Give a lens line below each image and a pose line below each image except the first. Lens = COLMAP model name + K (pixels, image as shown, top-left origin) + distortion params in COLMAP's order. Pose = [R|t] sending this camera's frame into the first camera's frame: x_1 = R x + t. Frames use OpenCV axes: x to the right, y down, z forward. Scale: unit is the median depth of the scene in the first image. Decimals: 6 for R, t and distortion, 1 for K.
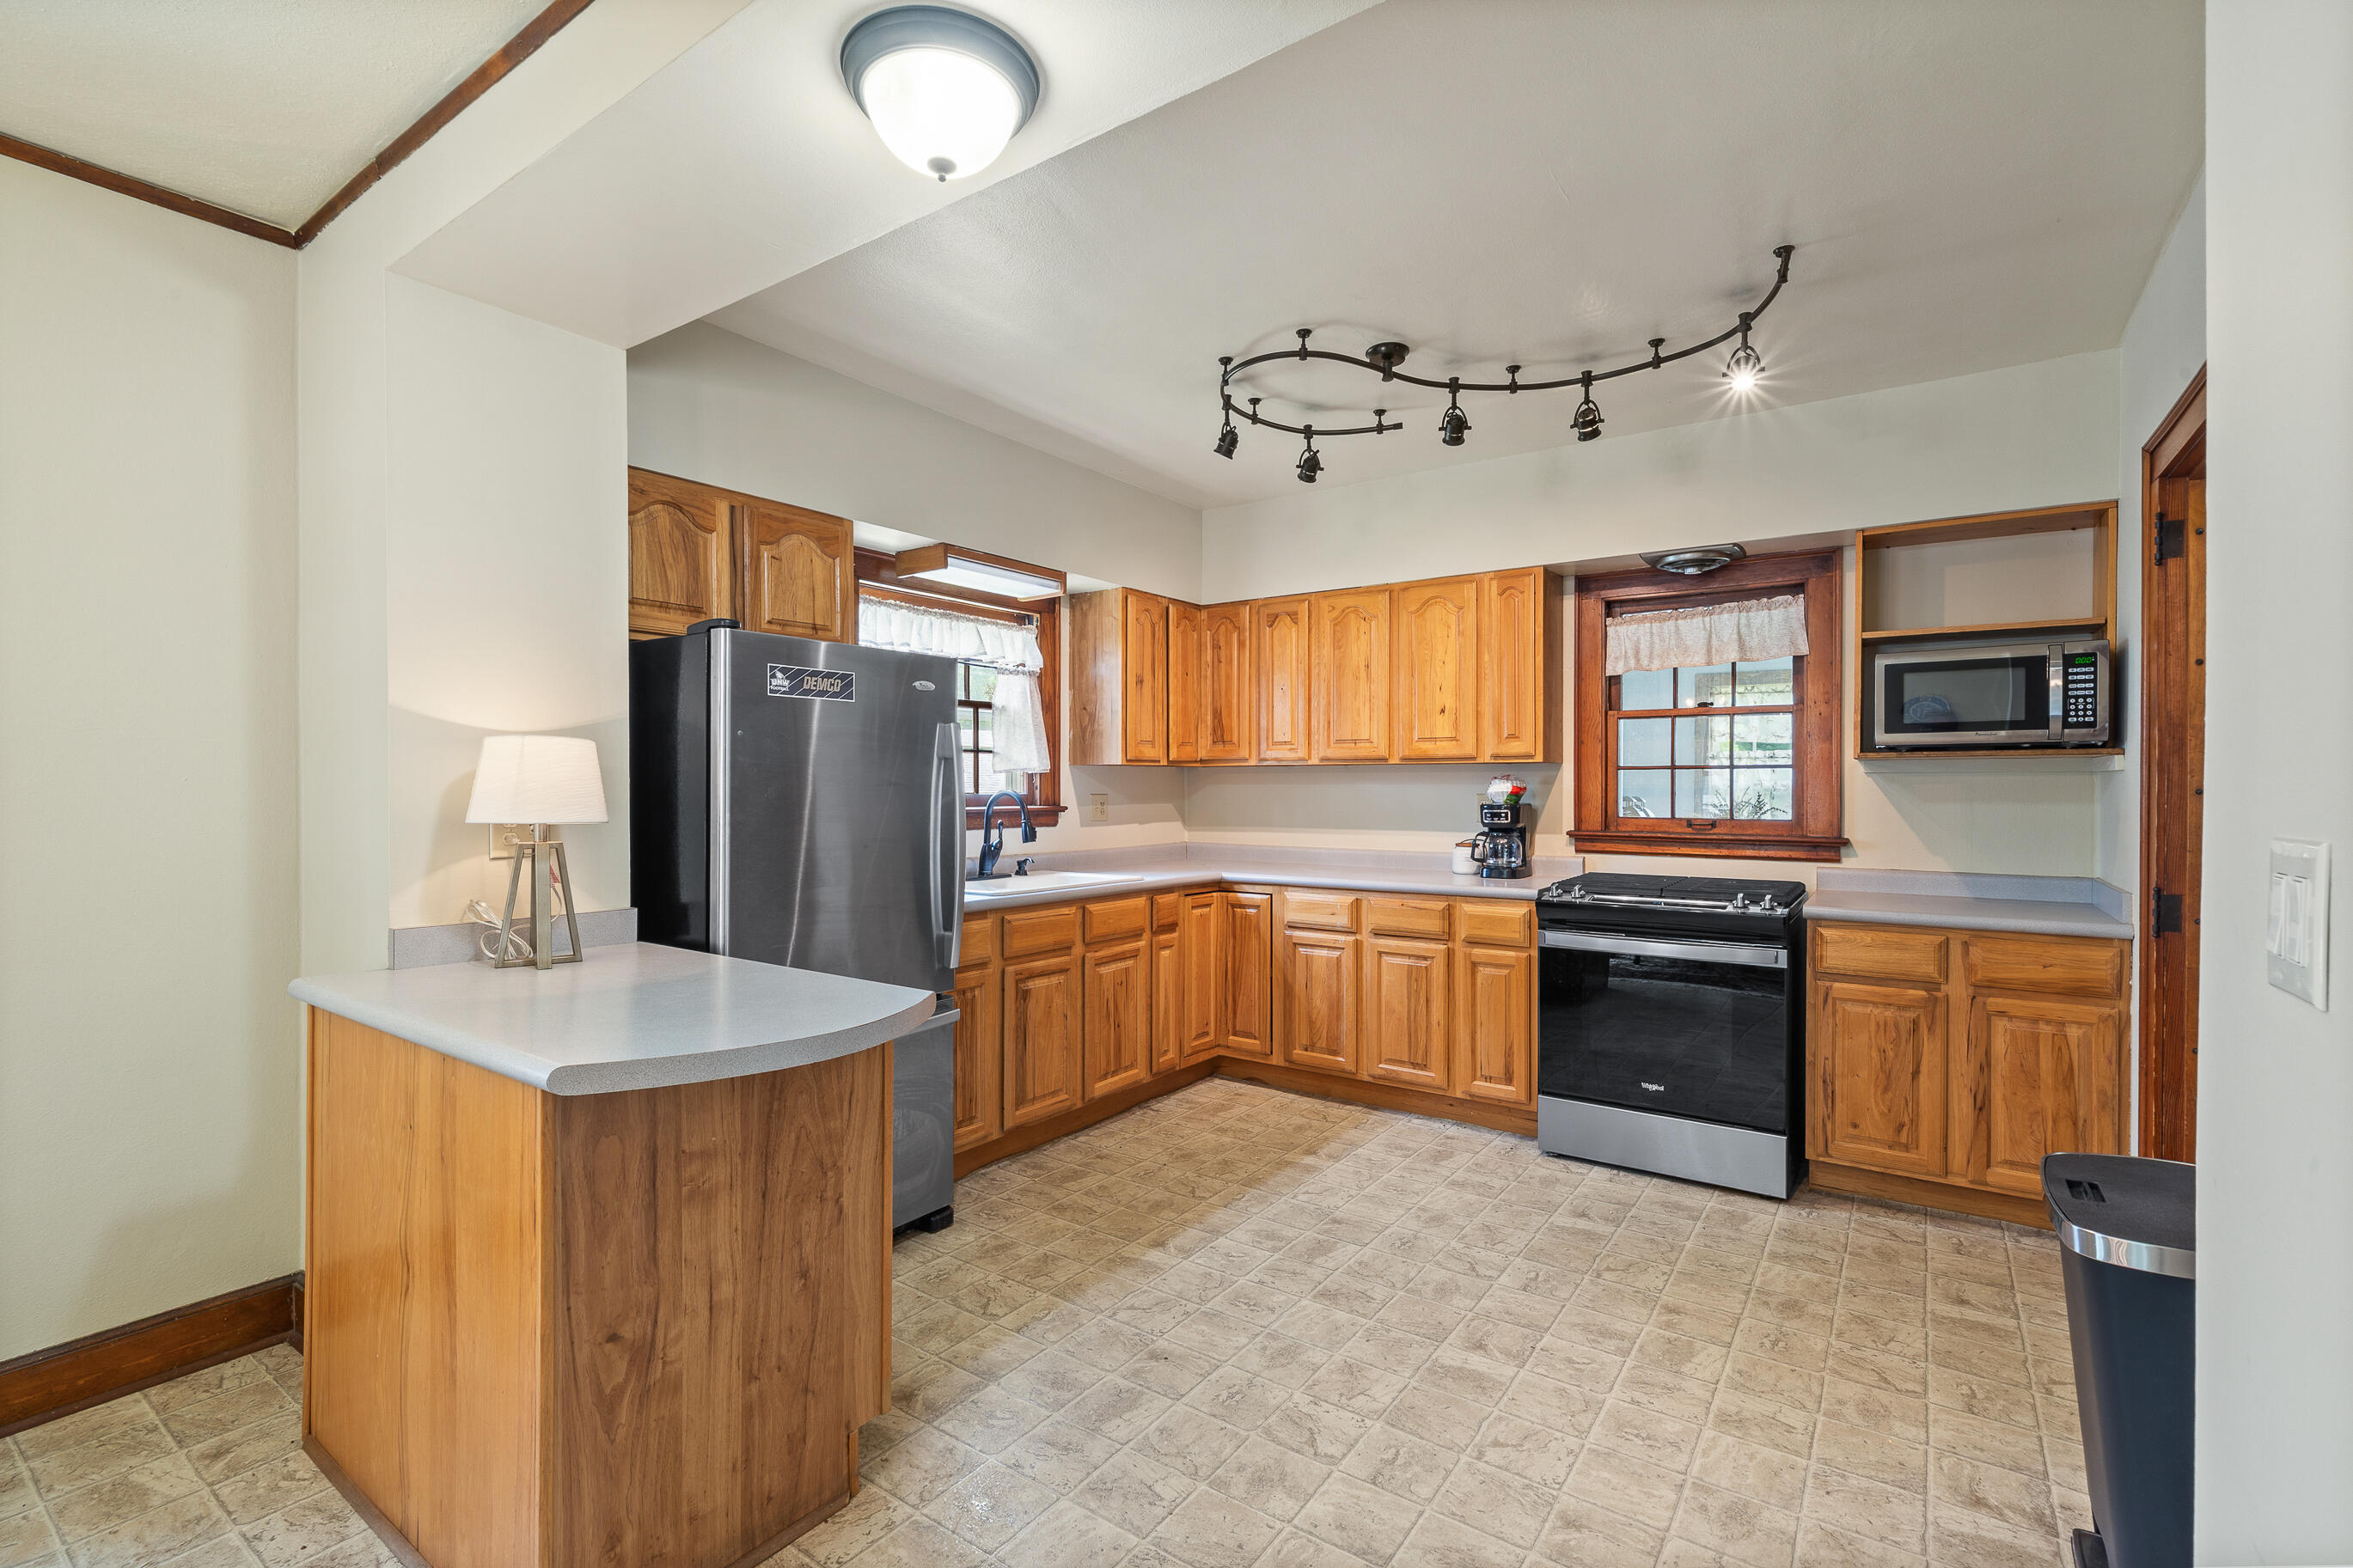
lens RADIAL K [[1044.8, 0, 1174.5], [0, 1044.8, 795.4], [0, 0, 1]] dist [-0.000996, 0.000802]
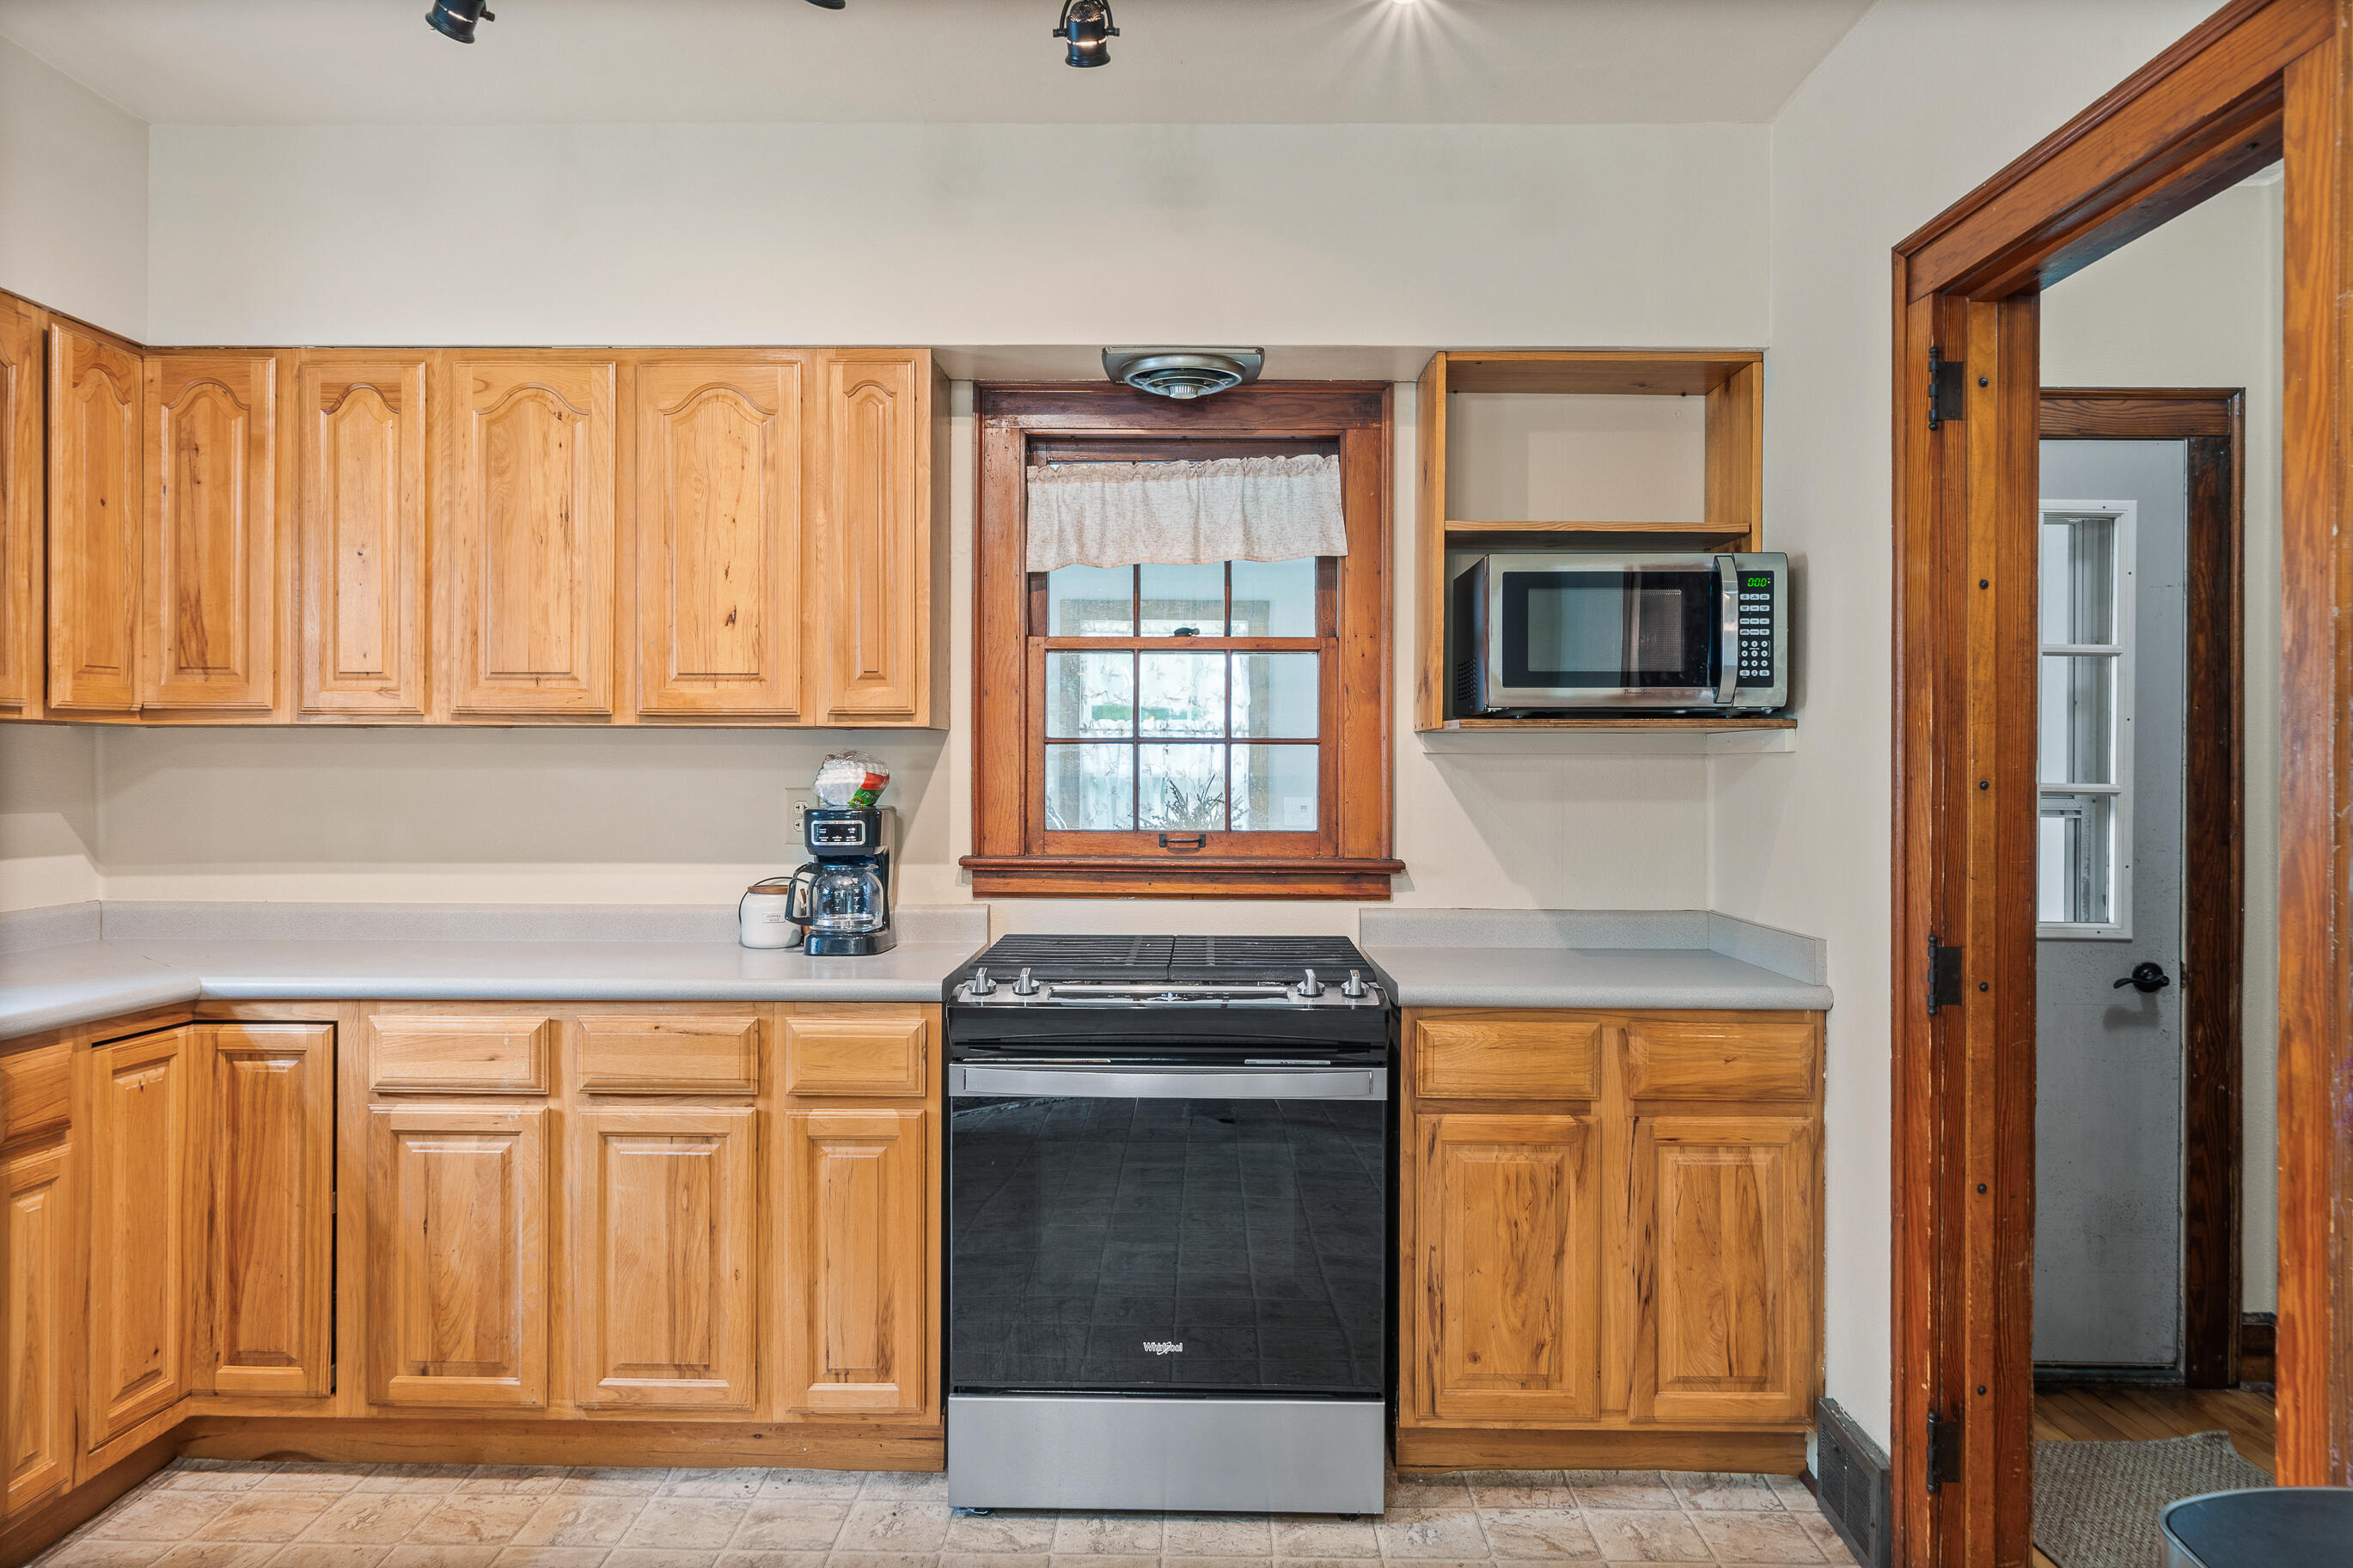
lens RADIAL K [[1586.6, 0, 1167.5], [0, 1586.6, 767.2], [0, 0, 1]] dist [-0.005982, 0.006539]
pose [[0.825710, 0.004682, 0.564075, 0.007690], [0.001903, 0.999937, -0.011085, -0.003225], [-0.564091, 0.010226, 0.825649, 0.294469]]
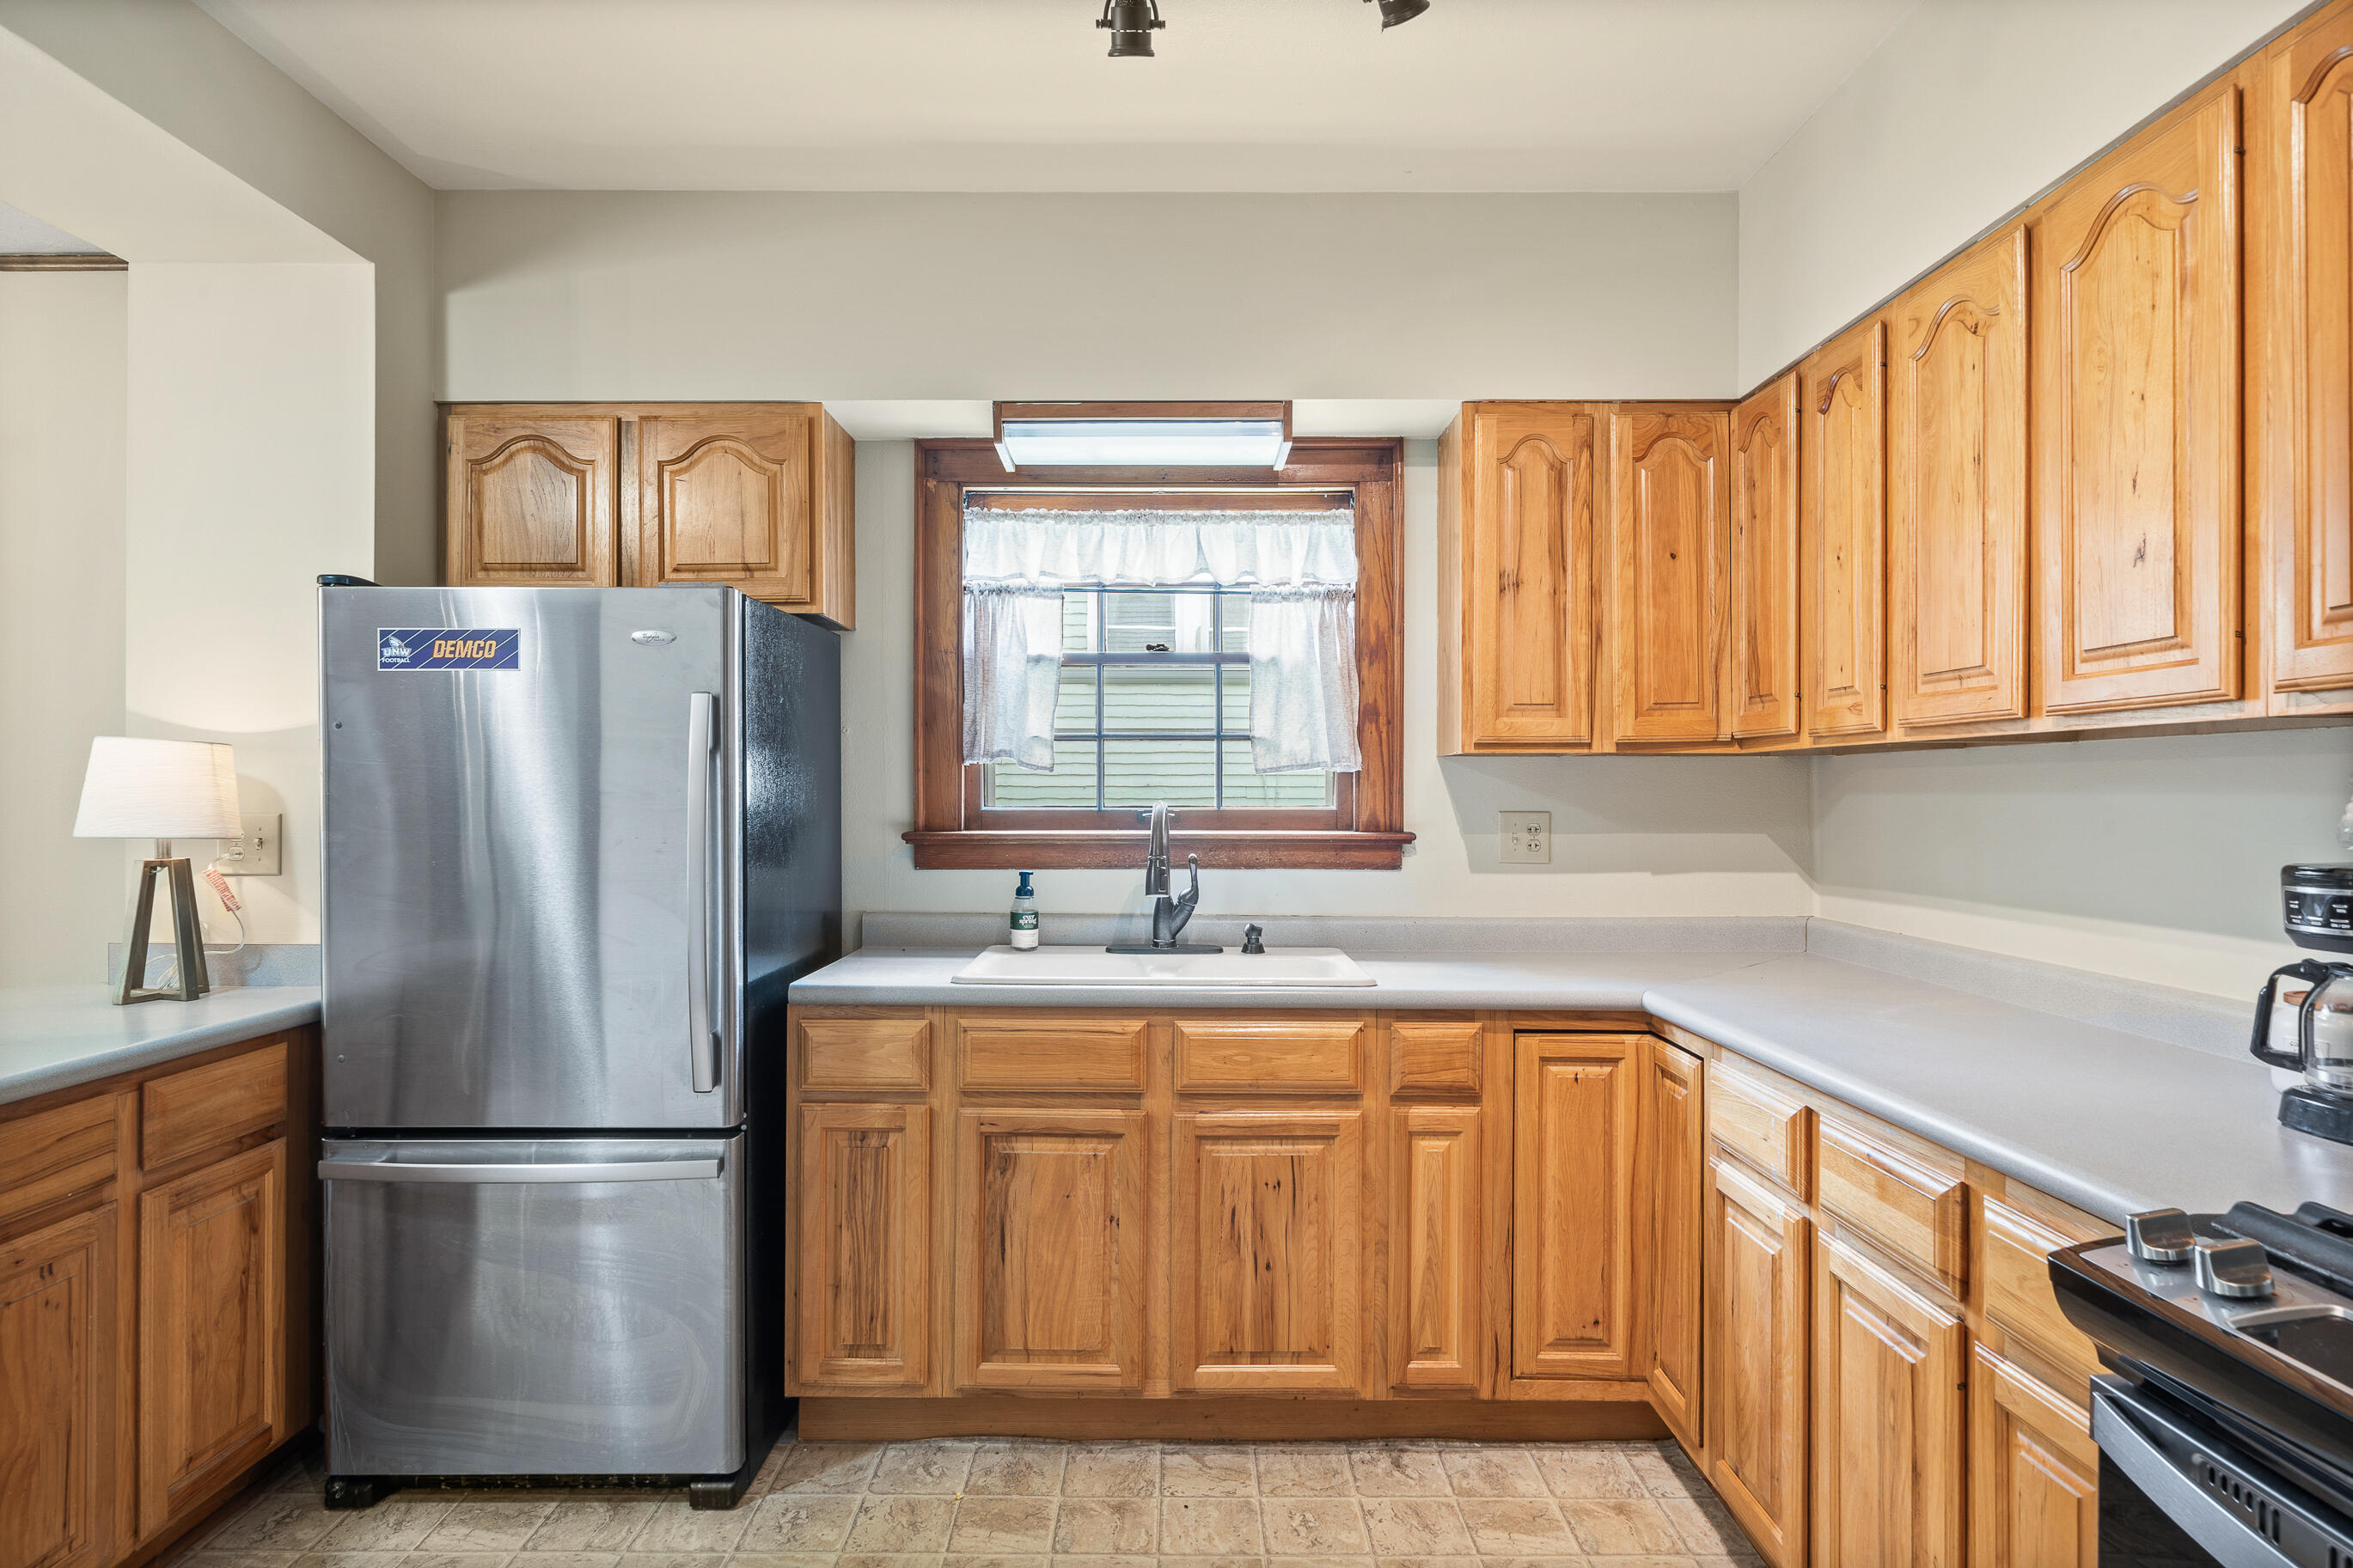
lens RADIAL K [[1319.6, 0, 1203.0], [0, 1319.6, 797.7], [0, 0, 1]] dist [-0.002540, 0.003538]
pose [[0.582537, 0.003803, -0.812795, 0.446572], [-0.009045, 0.999957, -0.001804, -0.006740], [0.812754, 0.008403, 0.582546, 0.595237]]
